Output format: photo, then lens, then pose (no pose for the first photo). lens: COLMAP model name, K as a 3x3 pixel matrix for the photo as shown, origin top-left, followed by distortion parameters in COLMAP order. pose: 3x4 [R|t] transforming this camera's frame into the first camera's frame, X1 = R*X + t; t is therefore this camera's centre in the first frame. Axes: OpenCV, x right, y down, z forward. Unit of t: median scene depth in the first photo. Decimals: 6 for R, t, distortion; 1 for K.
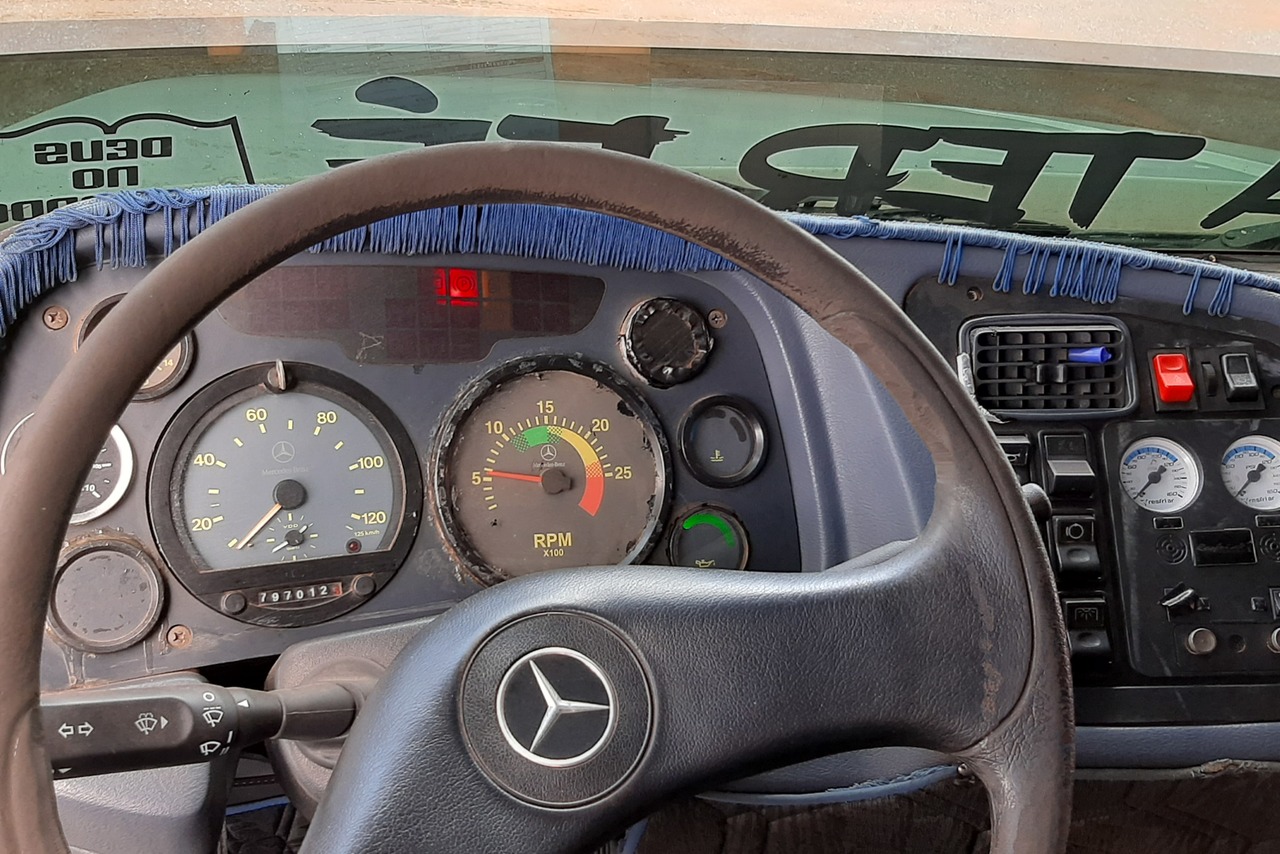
lens RADIAL K [[1336.7, 0, 641.7], [0, 1336.7, 429.5], [0, 0, 1]] dist [0.028131, 0.000000]
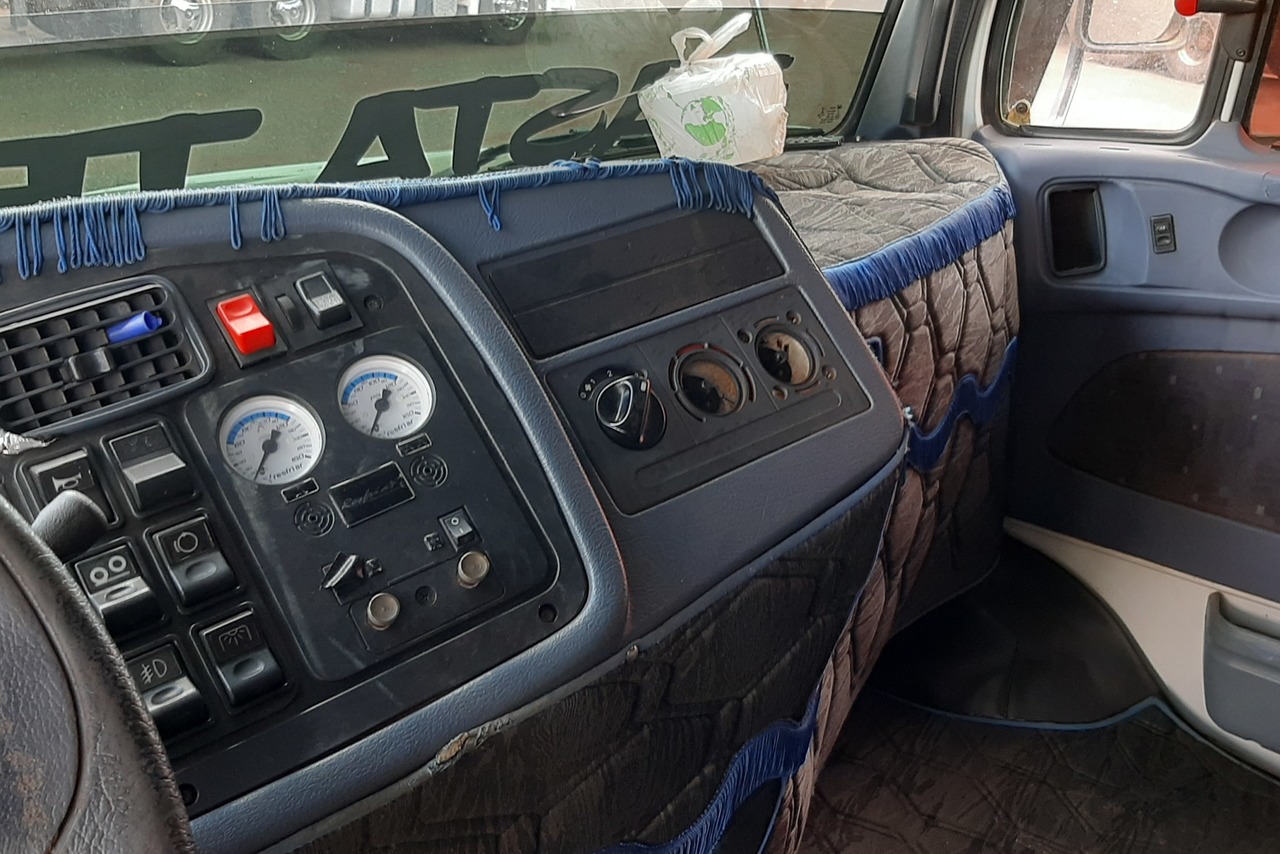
lens RADIAL K [[1336.7, 0, 636.1], [0, 1336.7, 423.6], [0, 0, 1]] dist [0.028131, 0.000000]
pose [[0.812196, -0.323465, 0.485498, 0.185171], [0.370808, 0.928708, -0.001575, 0.108731], [-0.450376, 0.181306, 0.874236, 0.218268]]
